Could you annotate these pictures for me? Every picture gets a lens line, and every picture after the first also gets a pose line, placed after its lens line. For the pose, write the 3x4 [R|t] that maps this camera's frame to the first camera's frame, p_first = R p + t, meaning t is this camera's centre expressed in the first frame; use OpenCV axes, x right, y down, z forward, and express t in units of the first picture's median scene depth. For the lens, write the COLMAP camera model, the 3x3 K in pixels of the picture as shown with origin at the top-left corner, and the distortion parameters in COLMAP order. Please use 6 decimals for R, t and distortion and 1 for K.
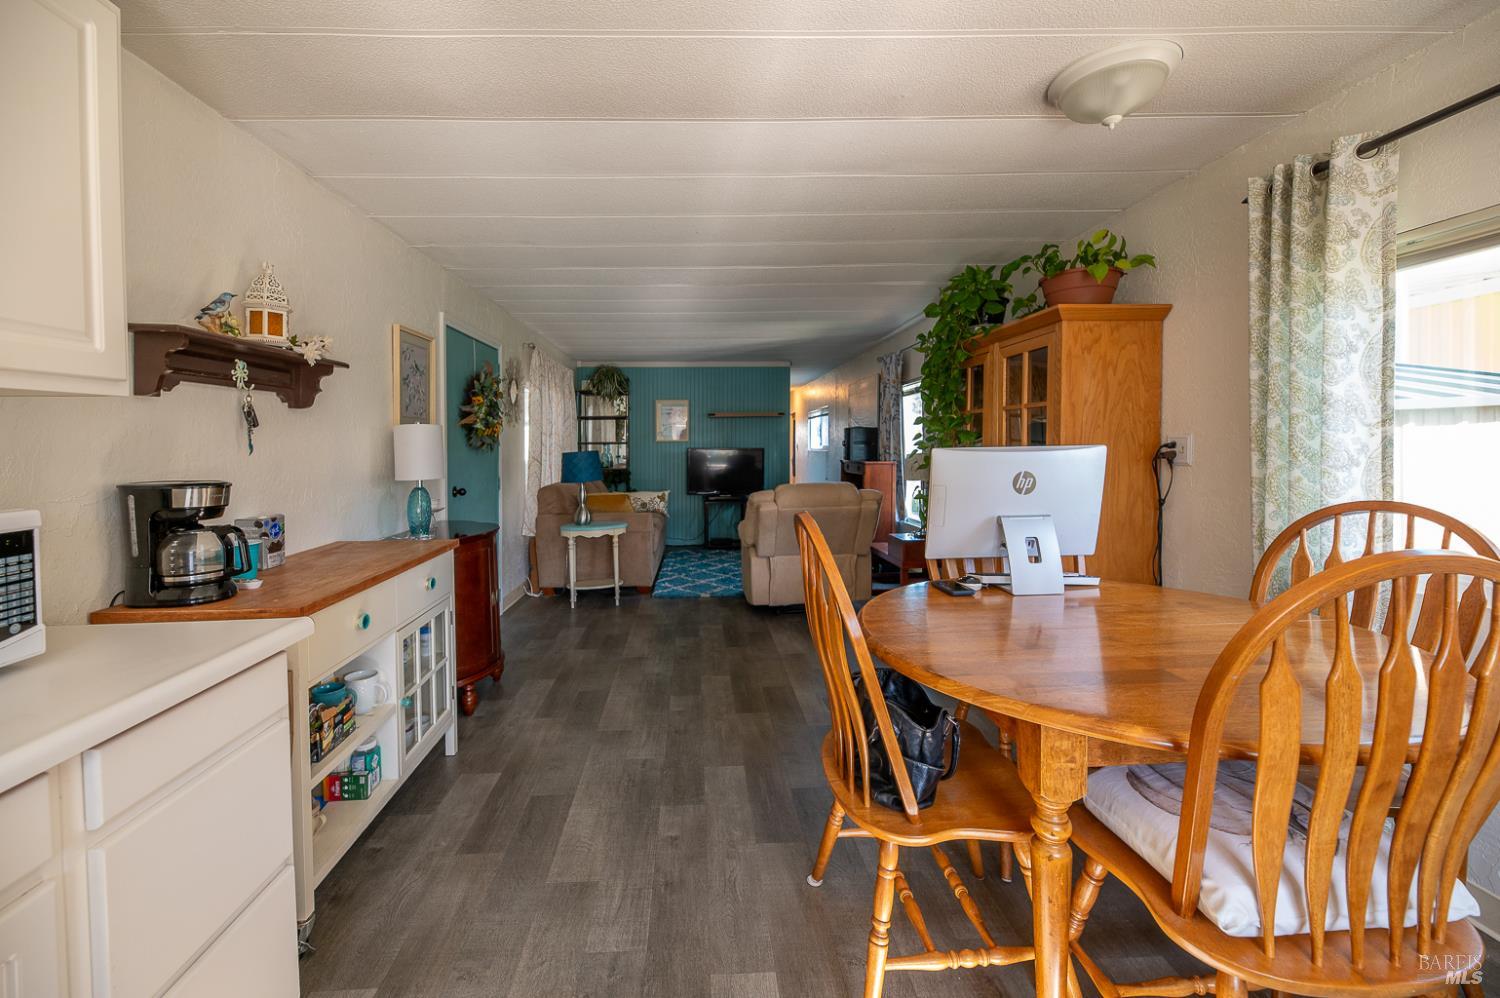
lens RADIAL K [[617.0, 0, 751.2], [0, 617.0, 457.0], [0, 0, 1]] dist [0.000756, 0.000100]
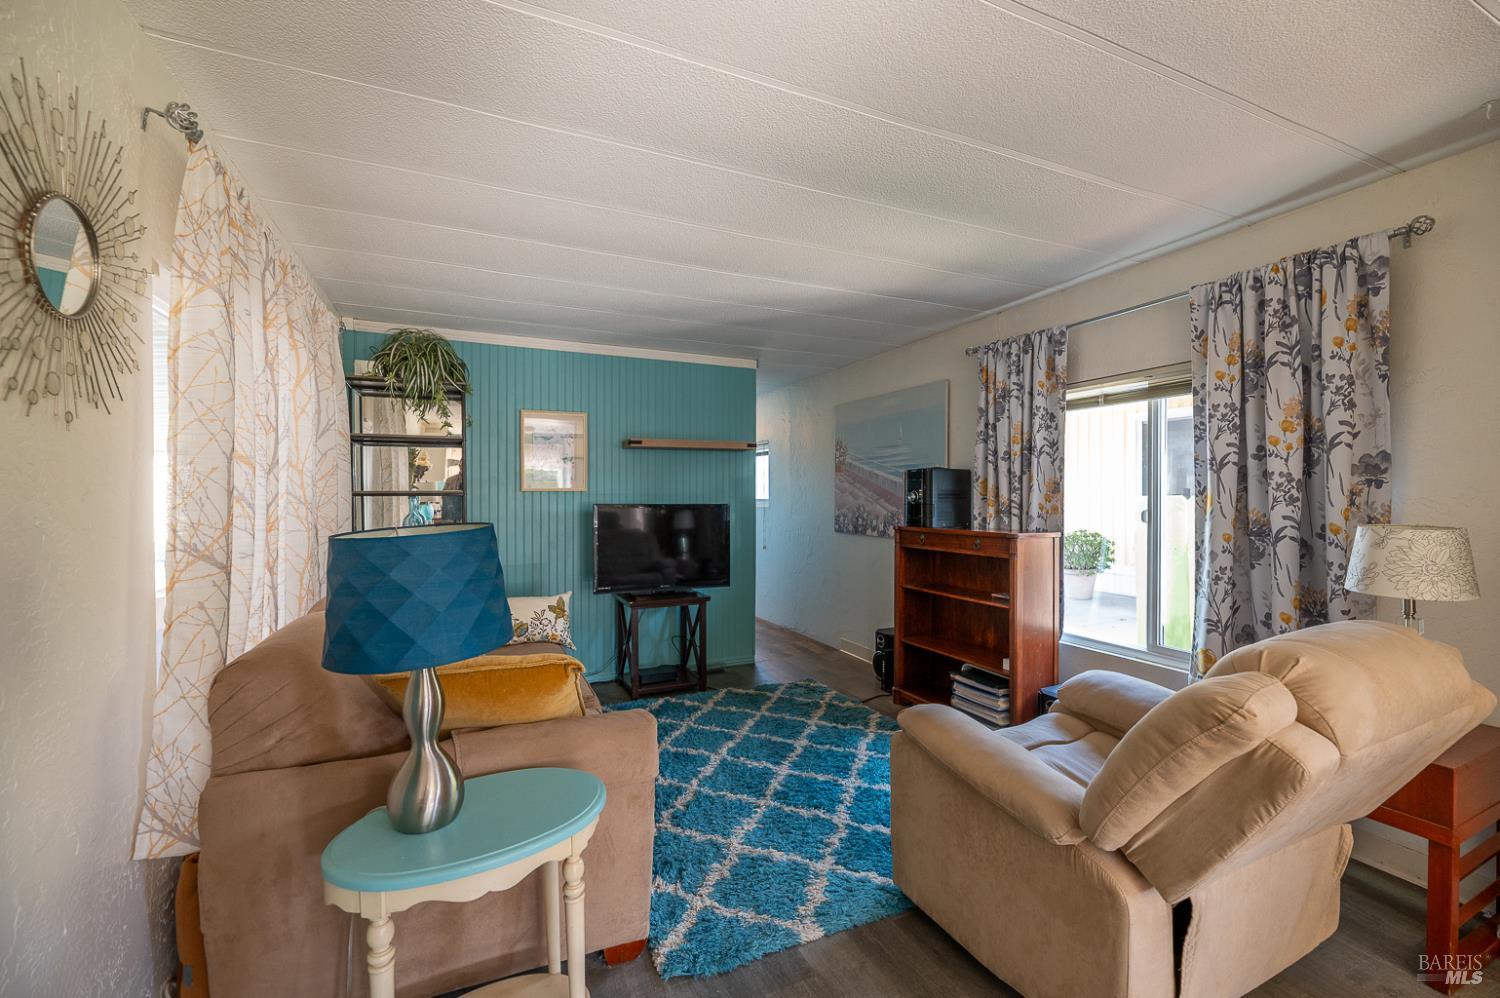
lens RADIAL K [[589.7, 0, 750.0], [0, 589.7, 499.0], [0, 0, 1]] dist [0.000039, 0.000029]
pose [[0.934076, -0.000960, 0.357074, -0.173835], [0.005552, 0.999915, -0.011836, -0.012892], [-0.357032, 0.013038, 0.934001, 0.536953]]
